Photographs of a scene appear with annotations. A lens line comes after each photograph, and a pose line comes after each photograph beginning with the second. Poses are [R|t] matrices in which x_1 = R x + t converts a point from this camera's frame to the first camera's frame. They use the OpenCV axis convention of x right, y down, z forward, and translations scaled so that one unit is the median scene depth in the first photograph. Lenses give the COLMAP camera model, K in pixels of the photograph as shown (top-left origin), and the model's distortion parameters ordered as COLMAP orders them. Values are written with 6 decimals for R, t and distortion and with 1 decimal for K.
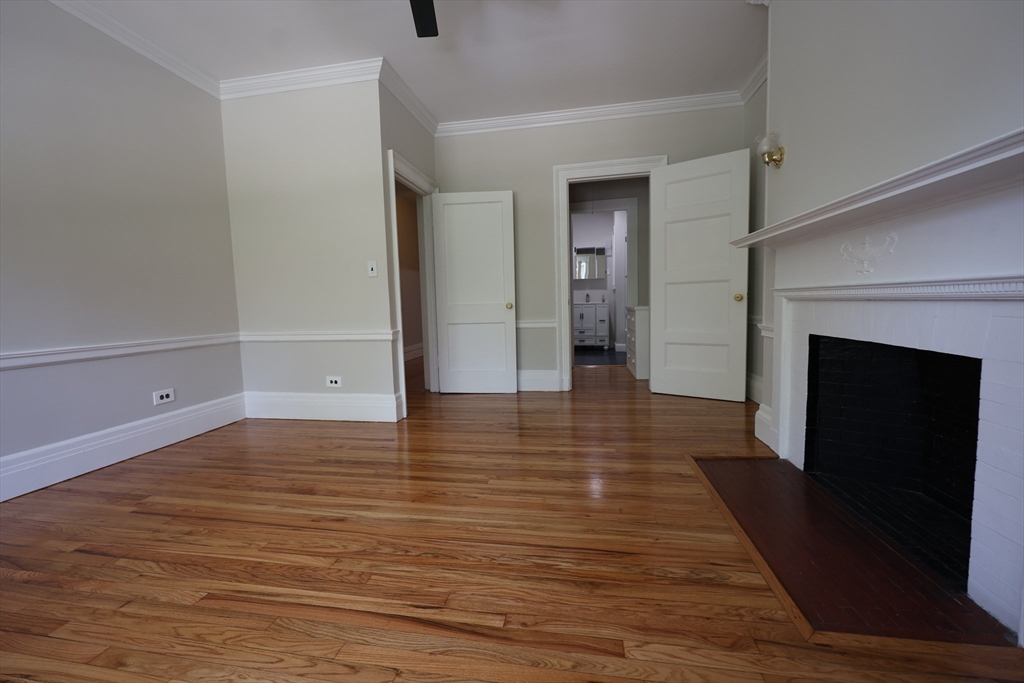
lens RADIAL K [[407.0, 0, 510.3], [0, 407.0, 340.2], [0, 0, 1]] dist [-0.002227, -0.000058]
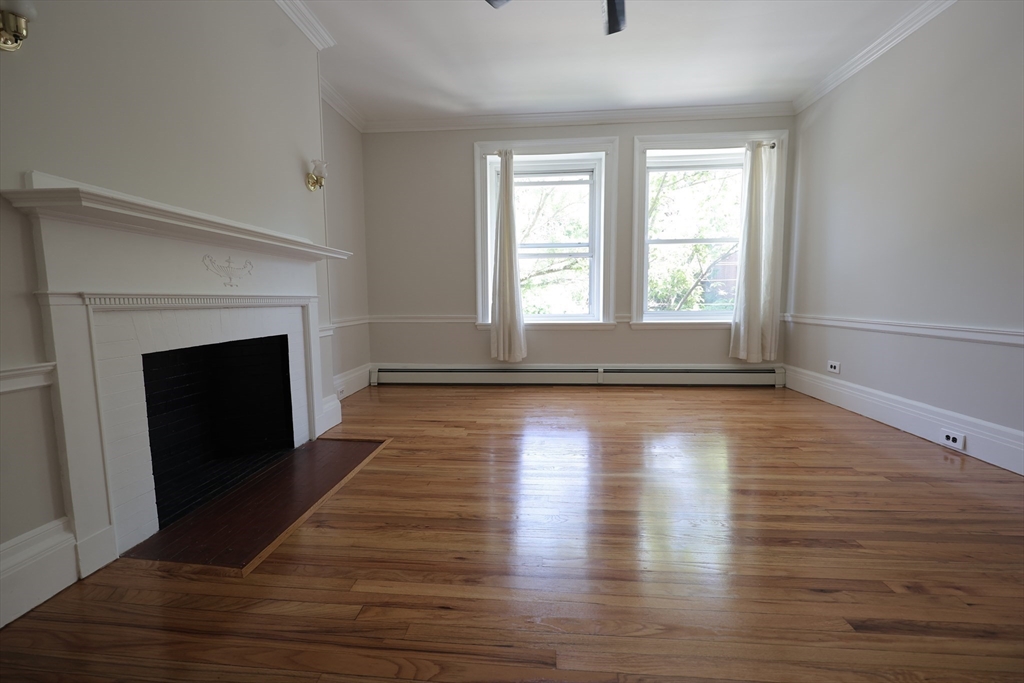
lens RADIAL K [[407.0, 0, 510.2], [0, 407.0, 335.0], [0, 0, 1]] dist [-0.002227, -0.000058]
pose [[-0.995604, 0.048026, -0.080407, 0.086954], [0.032677, 0.982693, 0.182338, -0.153663], [0.087773, 0.178909, -0.979943, 1.606030]]
